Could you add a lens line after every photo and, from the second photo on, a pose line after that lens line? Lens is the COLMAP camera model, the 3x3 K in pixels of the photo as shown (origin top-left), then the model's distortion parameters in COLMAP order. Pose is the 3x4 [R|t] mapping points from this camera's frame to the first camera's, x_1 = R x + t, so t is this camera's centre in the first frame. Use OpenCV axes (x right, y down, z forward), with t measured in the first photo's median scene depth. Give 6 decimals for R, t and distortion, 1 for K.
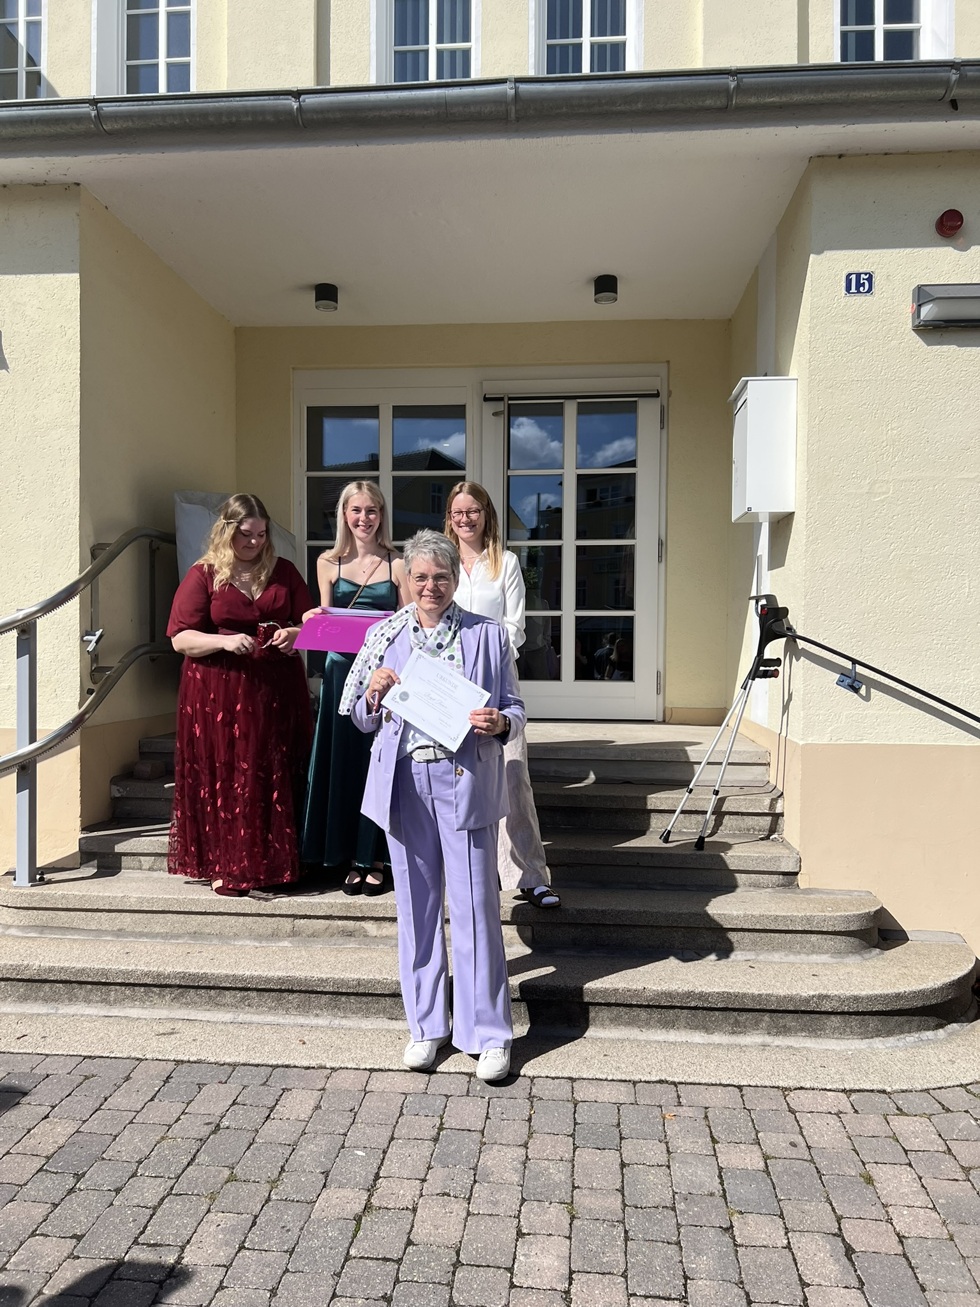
lens RADIAL K [[986.1, 0, 481.6], [0, 986.1, 662.3], [0, 0, 1]] dist [0.042053, -0.051352]
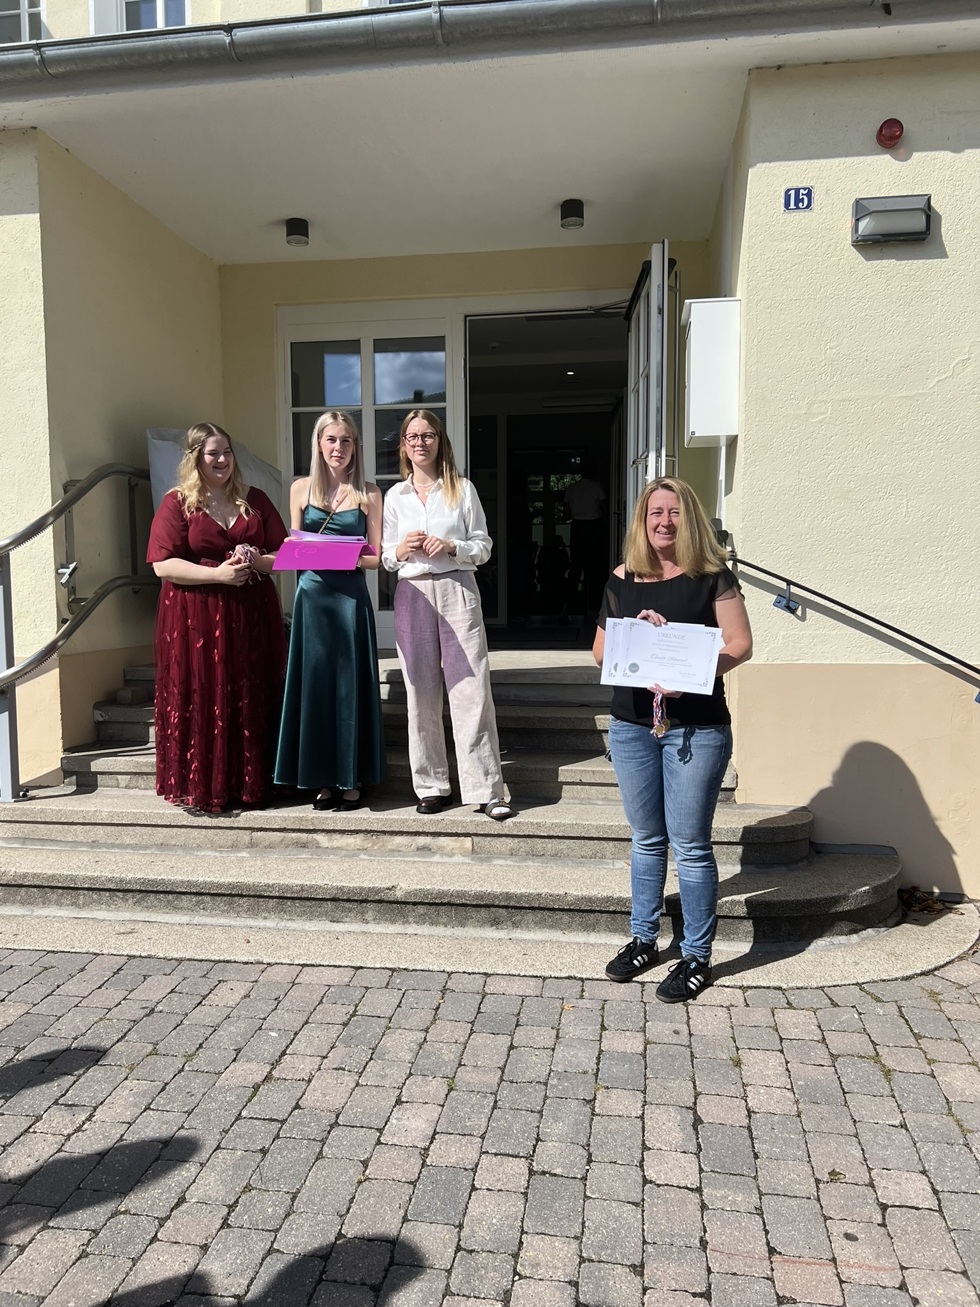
lens RADIAL K [[986.1, 0, 481.6], [0, 986.1, 662.3], [0, 0, 1]] dist [0.042053, -0.051352]
pose [[0.998104, -0.008232, -0.061002, 0.130899], [0.011958, 0.998068, 0.060972, 0.016263], [0.060383, -0.061586, 0.996274, -0.036659]]
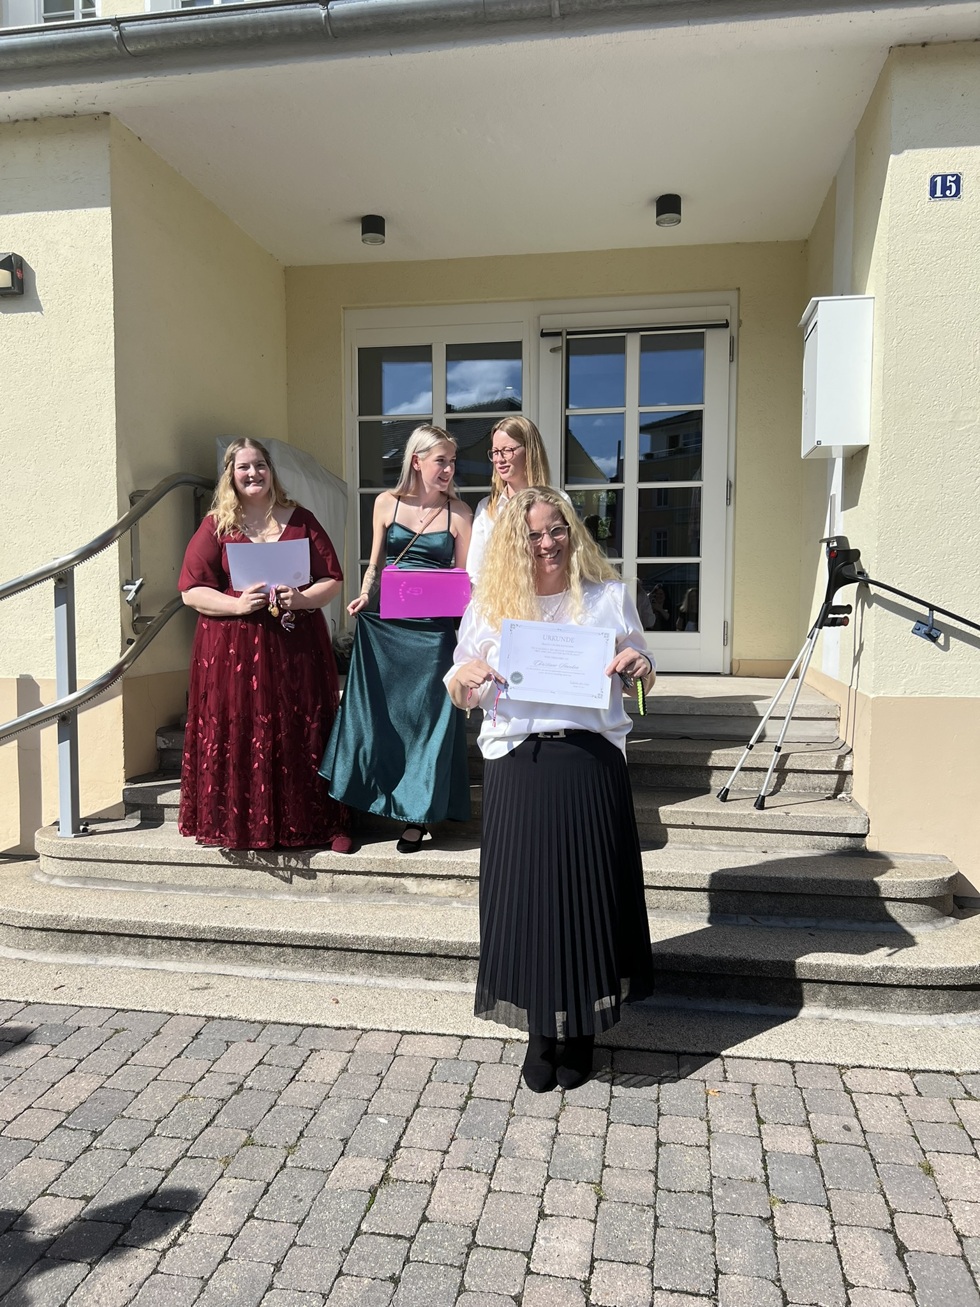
lens RADIAL K [[984.6, 0, 484.4], [0, 984.6, 662.7], [0, 0, 1]] dist [0.043957, -0.058152]
pose [[0.996872, 0.000447, -0.079025, 0.037927], [0.003275, 0.998891, 0.046963, 0.006036], [0.078959, -0.047075, 0.995766, 0.056127]]
